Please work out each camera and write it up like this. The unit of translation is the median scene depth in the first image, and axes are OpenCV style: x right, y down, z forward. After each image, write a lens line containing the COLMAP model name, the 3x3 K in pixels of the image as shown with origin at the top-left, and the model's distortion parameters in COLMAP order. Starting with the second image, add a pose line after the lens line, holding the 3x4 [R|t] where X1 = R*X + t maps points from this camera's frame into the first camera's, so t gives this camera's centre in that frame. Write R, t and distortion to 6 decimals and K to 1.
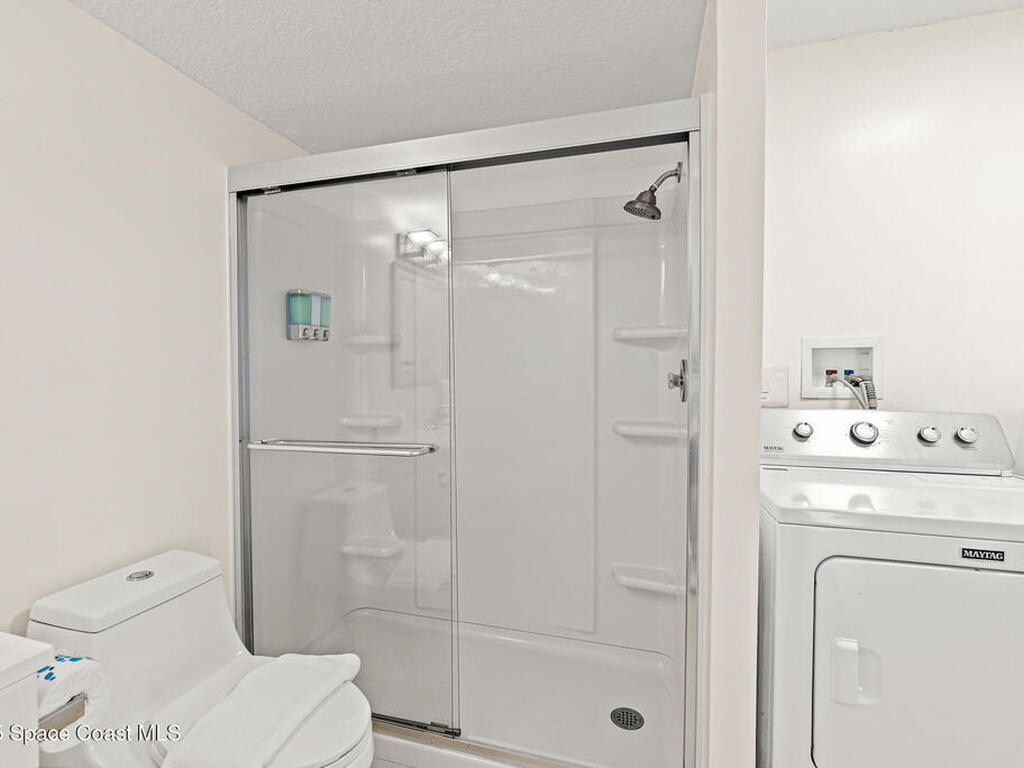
lens RADIAL K [[503.7, 0, 495.7], [0, 503.7, 378.0], [0, 0, 1]] dist [-0.000153, 0.001425]
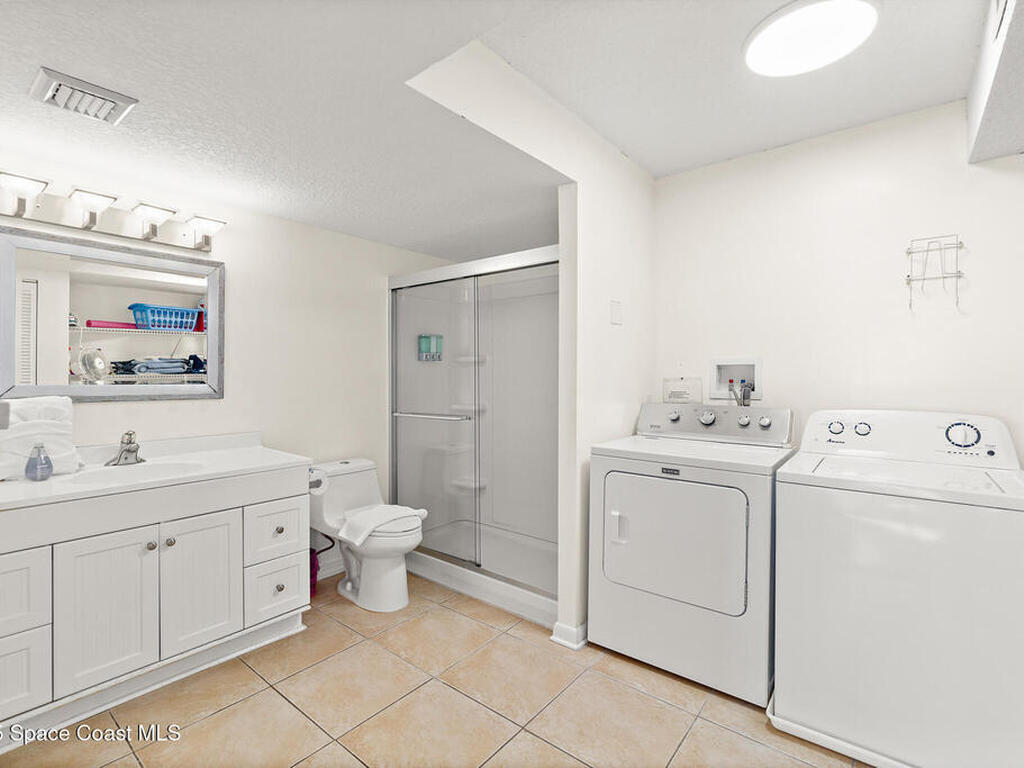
lens RADIAL K [[503.7, 0, 495.7], [0, 503.7, 378.0], [0, 0, 1]] dist [-0.000153, 0.001425]
pose [[0.916588, 0.008863, -0.399734, 0.651147], [-0.013521, 0.999870, -0.008836, 0.001508], [0.399604, 0.013504, 0.916589, -0.658070]]
